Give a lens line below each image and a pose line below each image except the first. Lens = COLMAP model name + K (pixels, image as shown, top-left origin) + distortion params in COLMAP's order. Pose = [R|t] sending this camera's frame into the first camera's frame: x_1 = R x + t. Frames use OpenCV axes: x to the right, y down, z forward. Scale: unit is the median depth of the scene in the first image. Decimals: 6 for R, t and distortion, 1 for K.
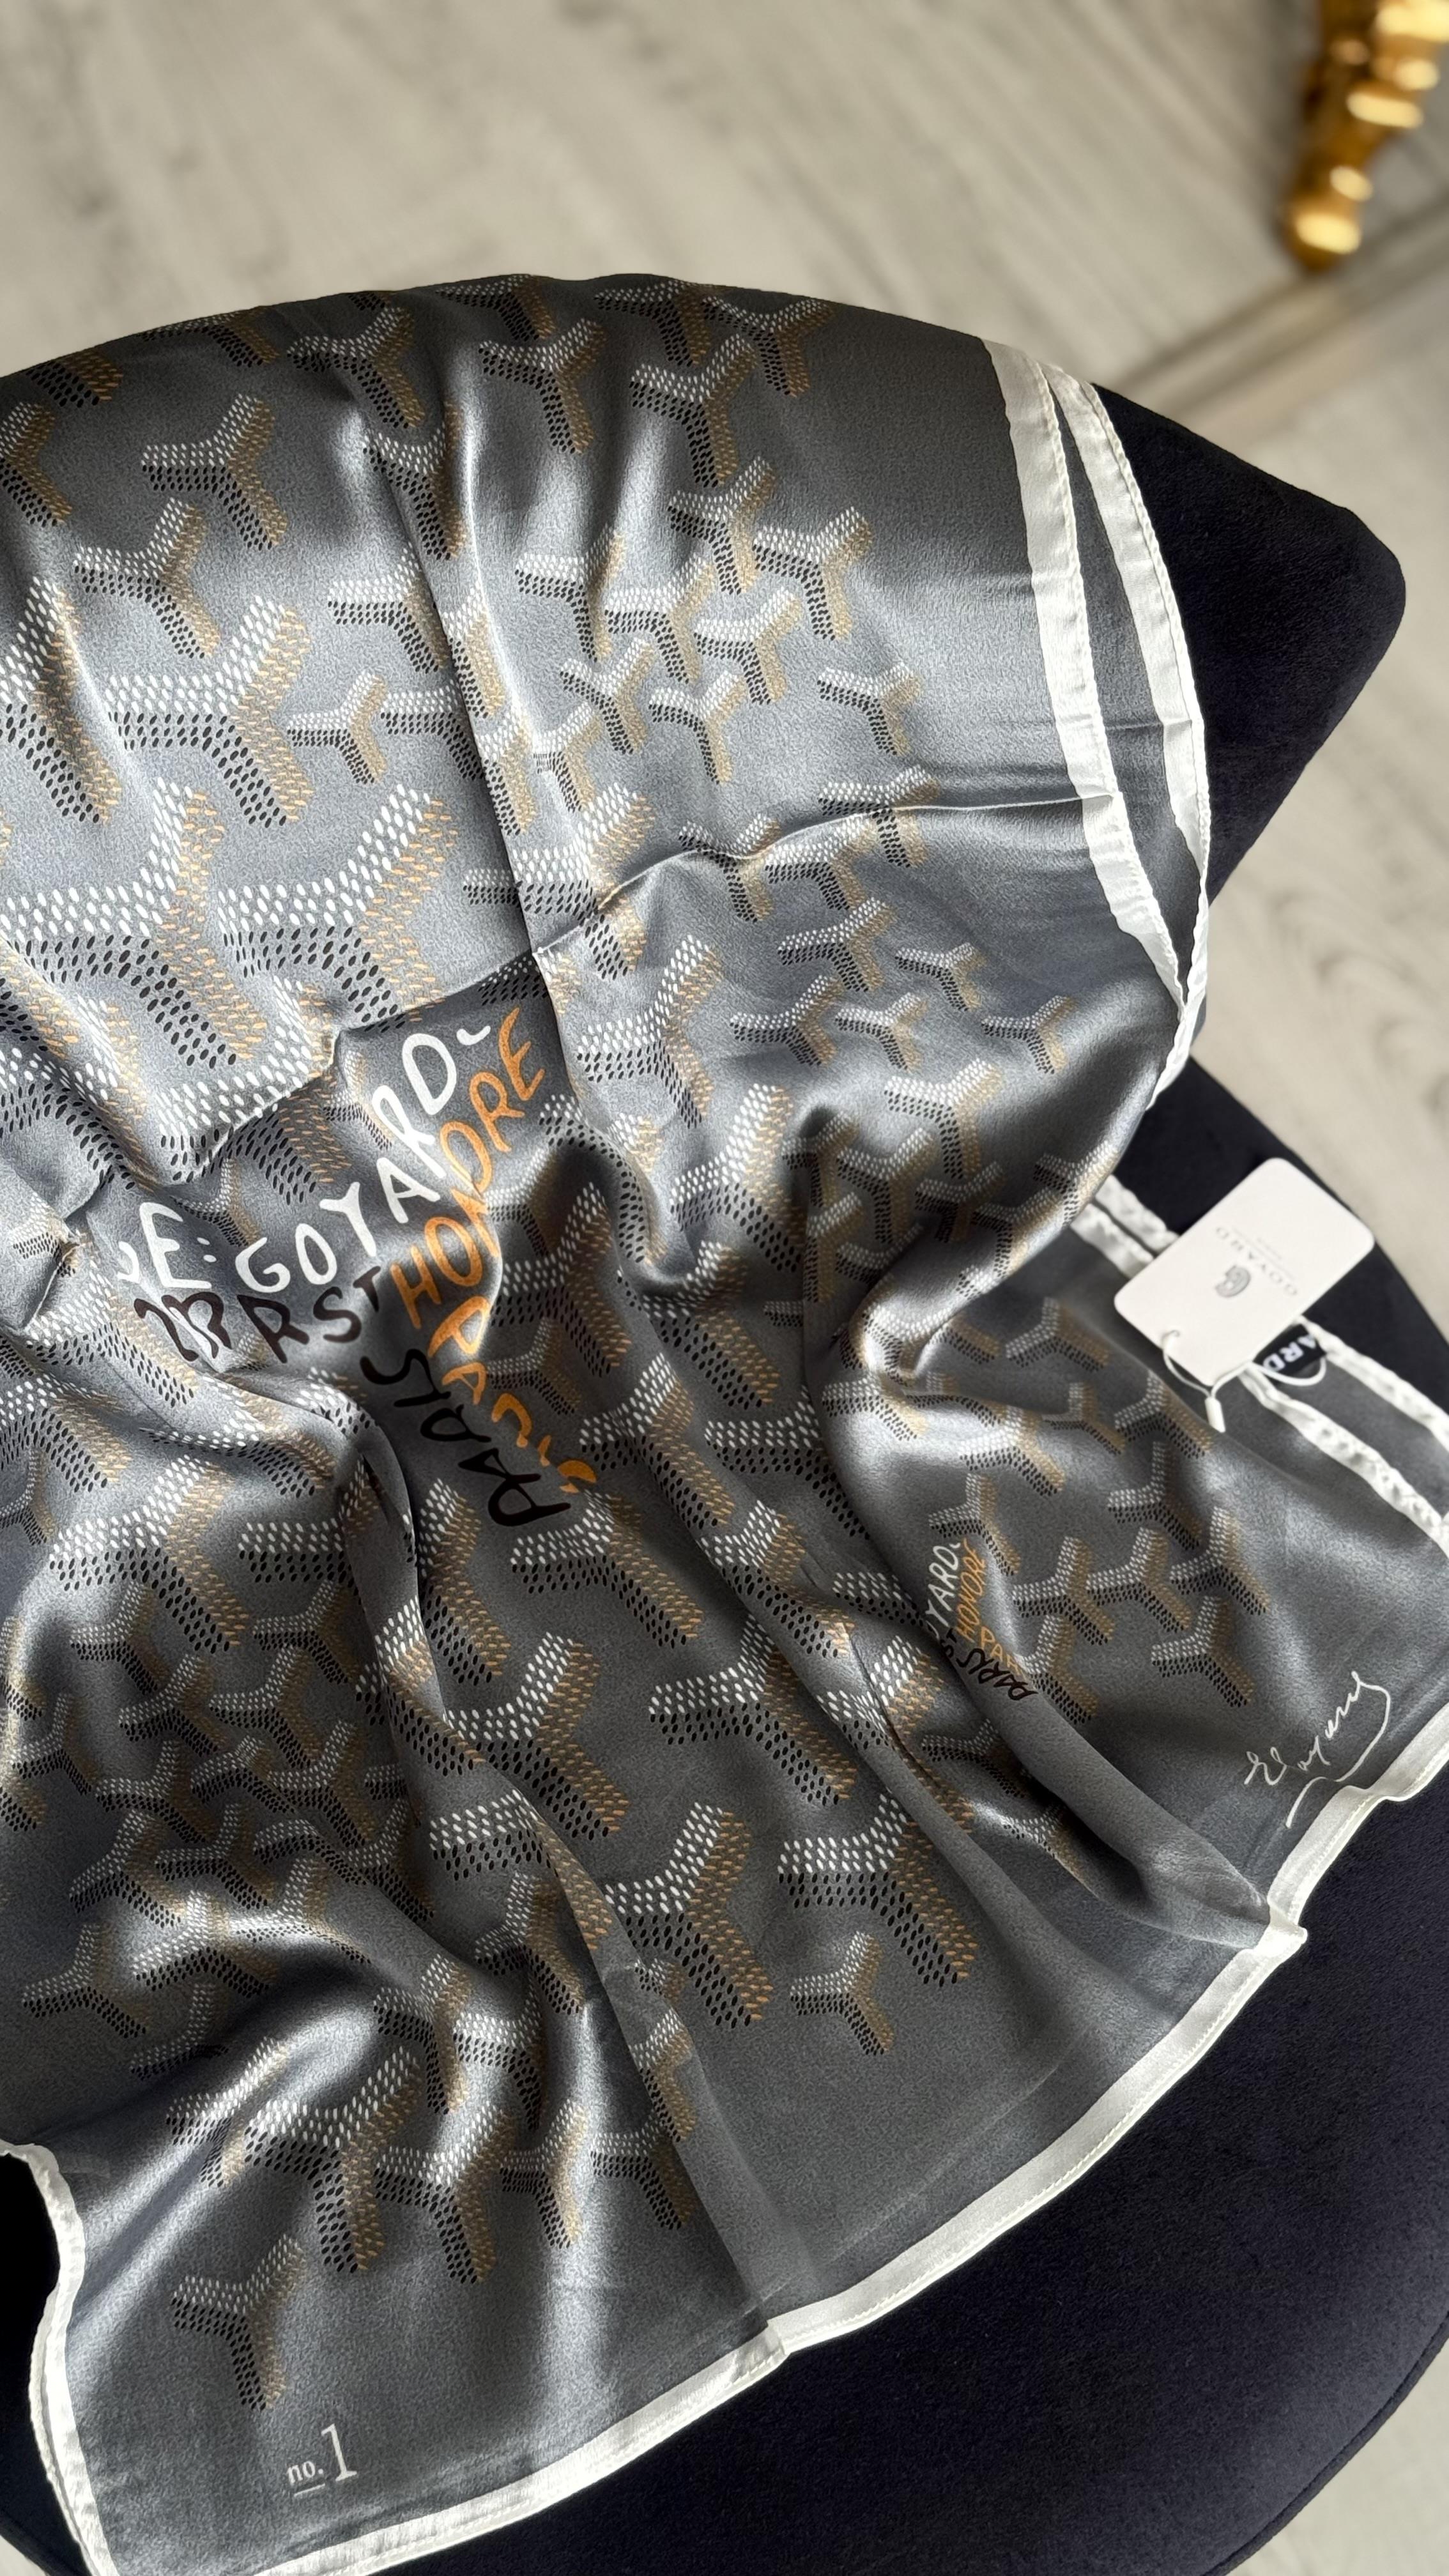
lens RADIAL K [[3513.1, 0, 724.5], [0, 3513.1, 1288.0], [0, 0, 1]] dist [0.116344, -0.069399]
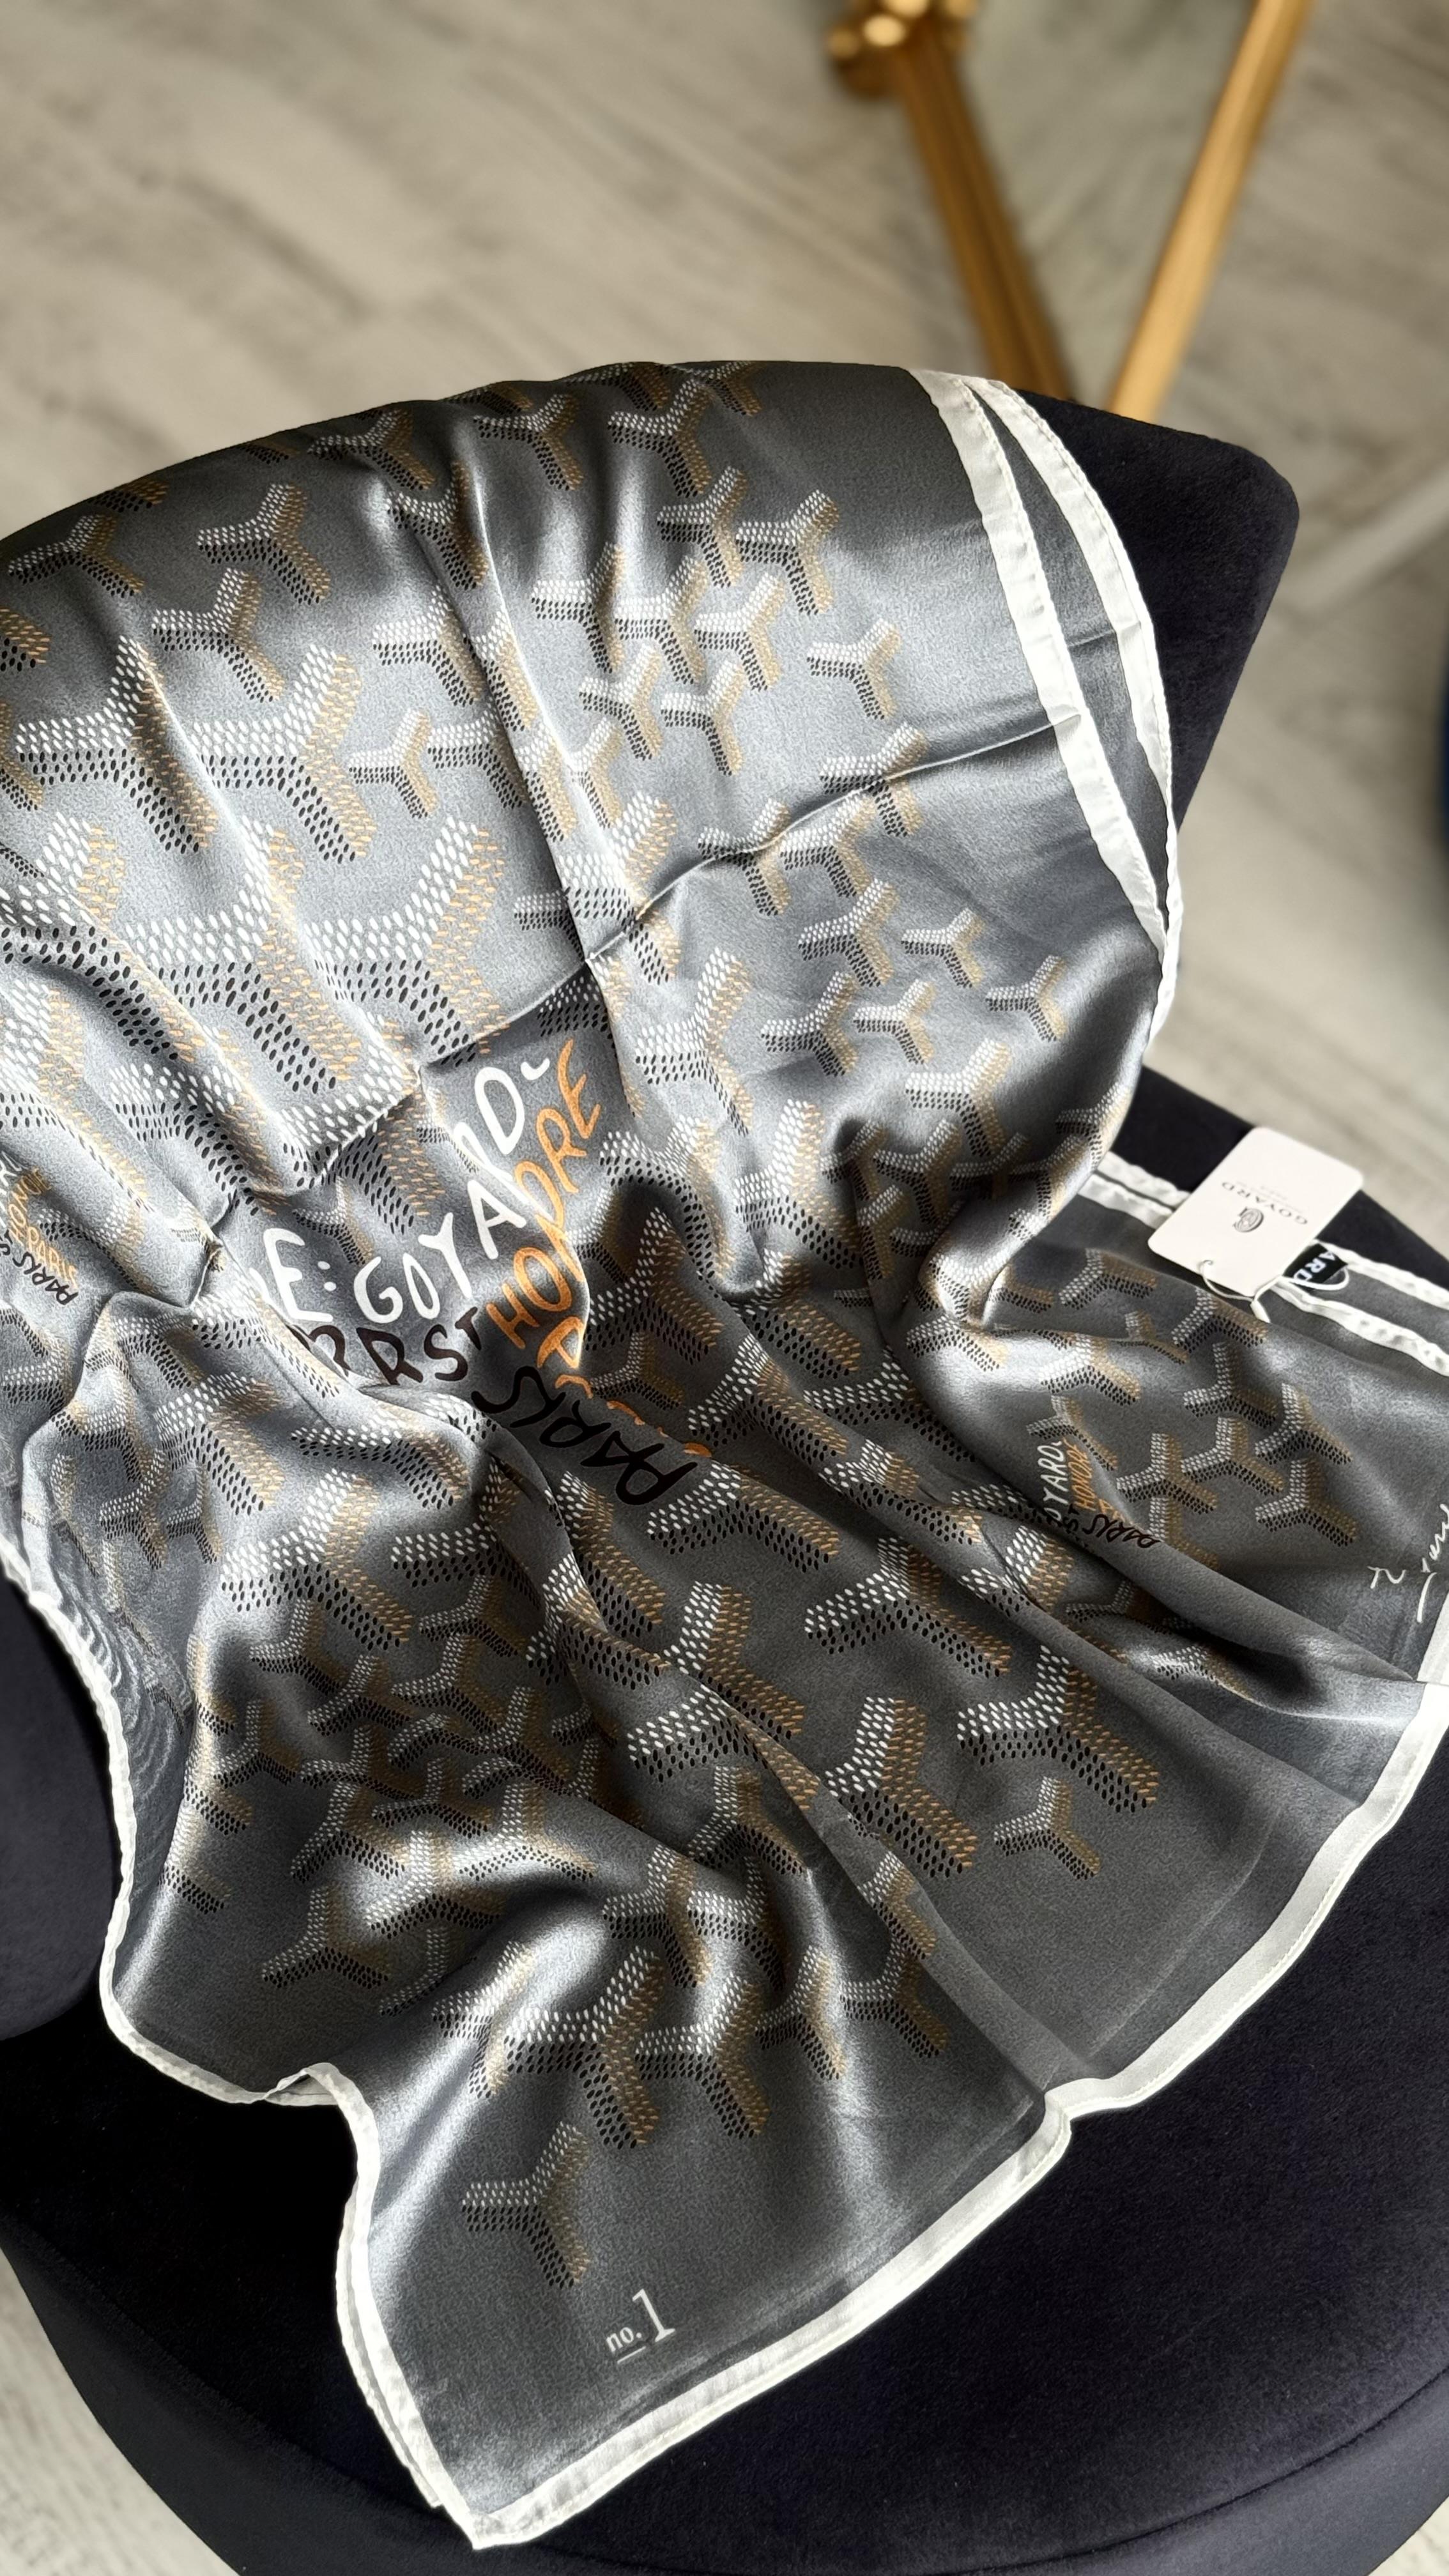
lens RADIAL K [[3513.1, 0, 724.5], [0, 3513.1, 1288.0], [0, 0, 1]] dist [0.116344, -0.069399]
pose [[0.984473, -0.153500, 0.085149, -0.122447], [0.169789, 0.955807, -0.240012, 0.277951], [-0.044545, 0.250742, 0.967028, -0.045213]]
